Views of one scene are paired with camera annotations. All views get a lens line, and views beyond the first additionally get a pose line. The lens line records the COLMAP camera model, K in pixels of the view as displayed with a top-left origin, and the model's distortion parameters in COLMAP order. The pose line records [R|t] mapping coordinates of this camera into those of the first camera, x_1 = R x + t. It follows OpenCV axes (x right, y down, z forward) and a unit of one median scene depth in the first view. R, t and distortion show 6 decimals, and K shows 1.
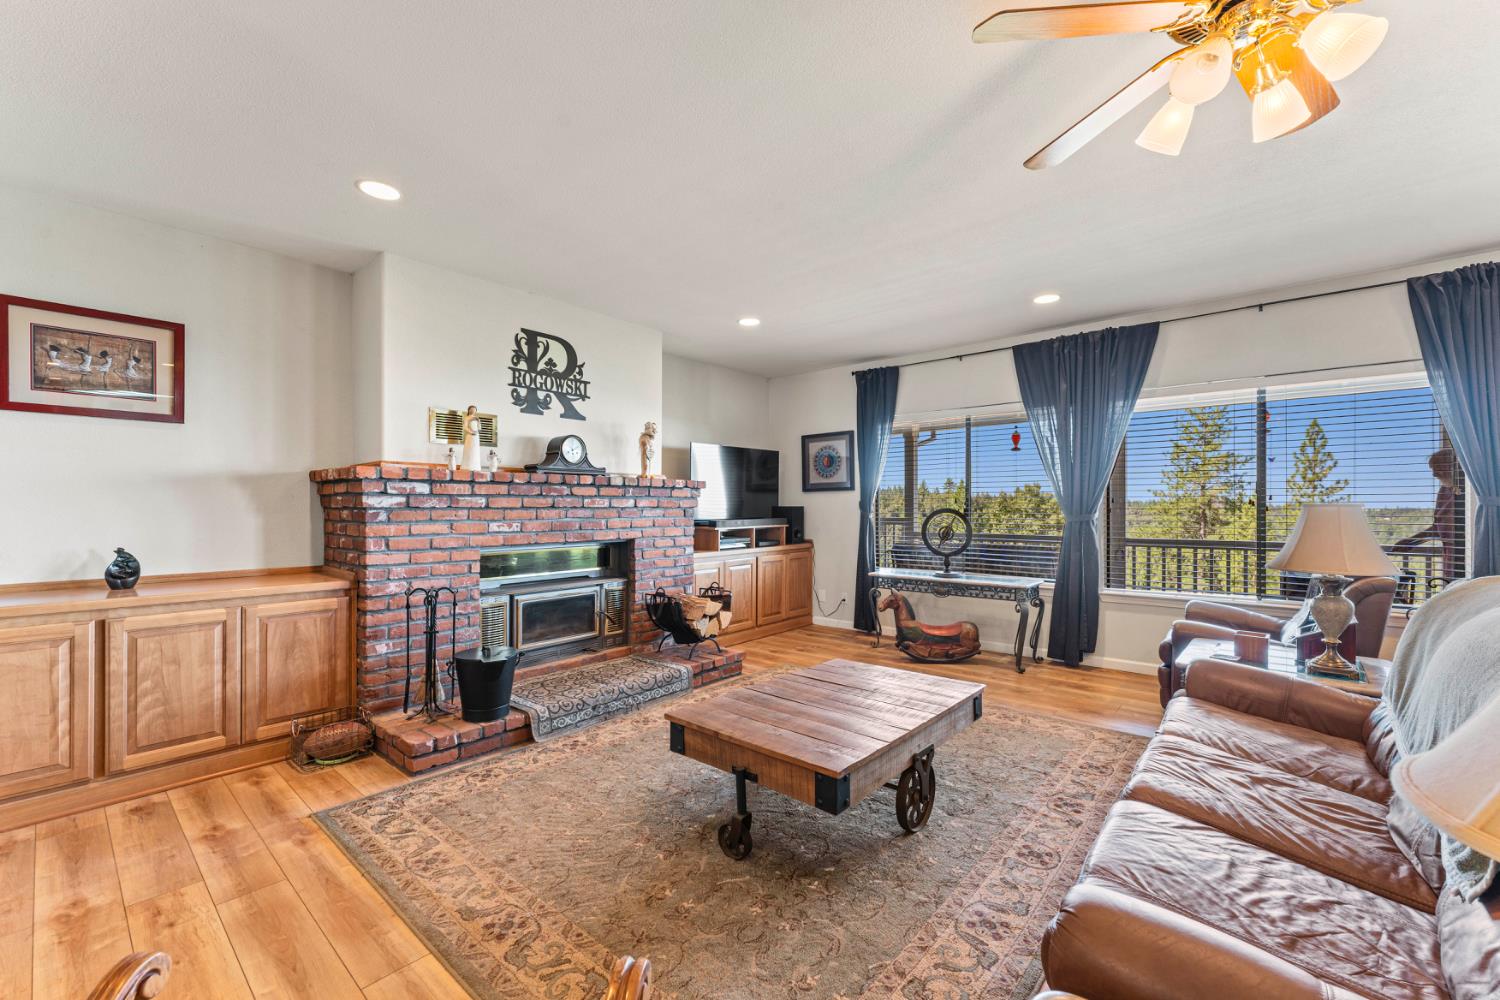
lens RADIAL K [[604.9, 0, 749.8], [0, 604.9, 506.7], [0, 0, 1]] dist [0.002448, 0.000092]
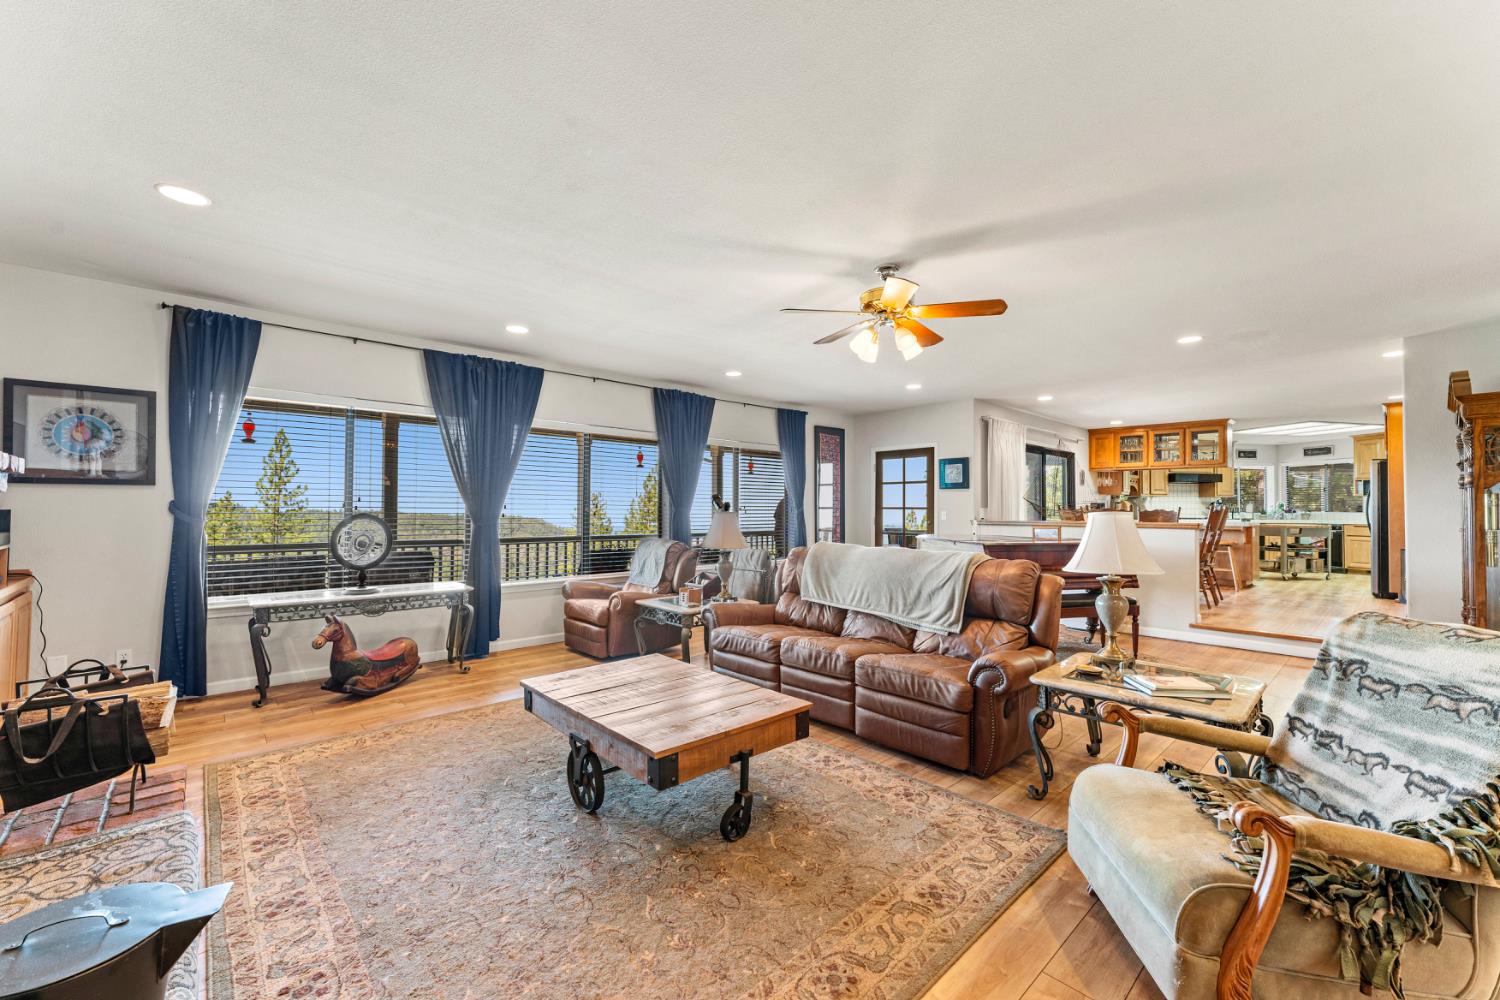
lens RADIAL K [[598.4, 0, 750.0], [0, 598.4, 500.0], [0, 0, 1]] dist [0.000582, -0.000007]
pose [[0.117071, 0.019889, 0.992924, -0.581627], [-0.006480, 0.999793, -0.019263, -0.004789], [-0.993102, -0.004179, 0.117176, 0.449494]]
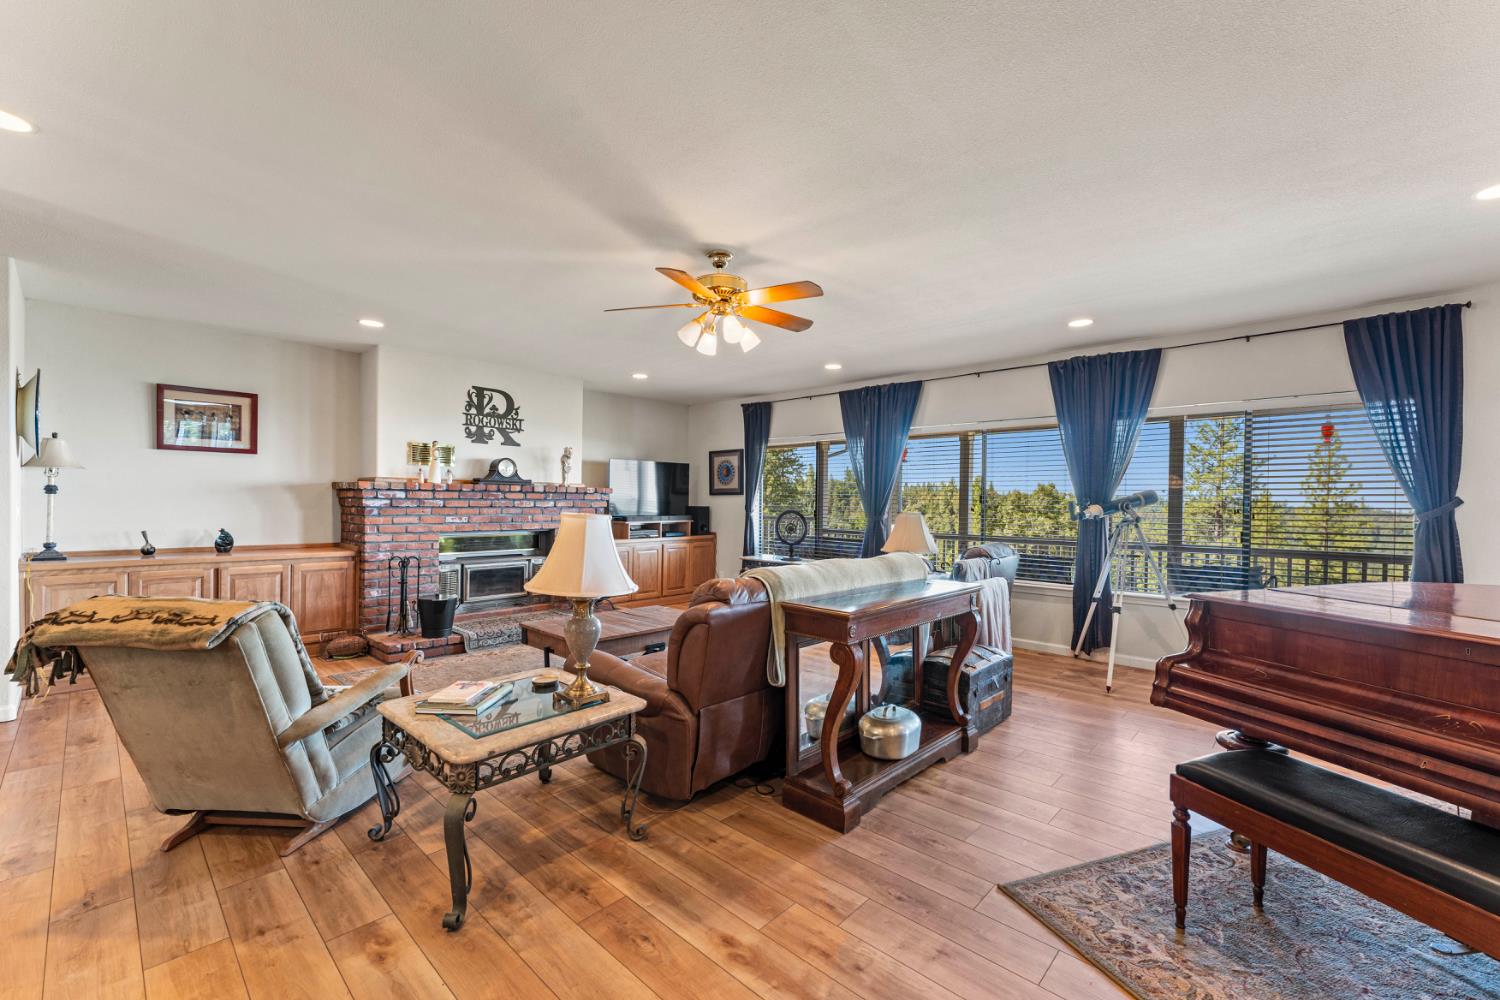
lens RADIAL K [[610.8, 0, 757.0], [0, 610.8, 506.9], [0, 0, 1]] dist [0.001839, -0.000163]
pose [[0.999433, 0.012626, -0.031213, 0.368383], [-0.012350, 0.999883, 0.009021, -0.019737], [0.031323, -0.008631, 0.999472, -0.477275]]
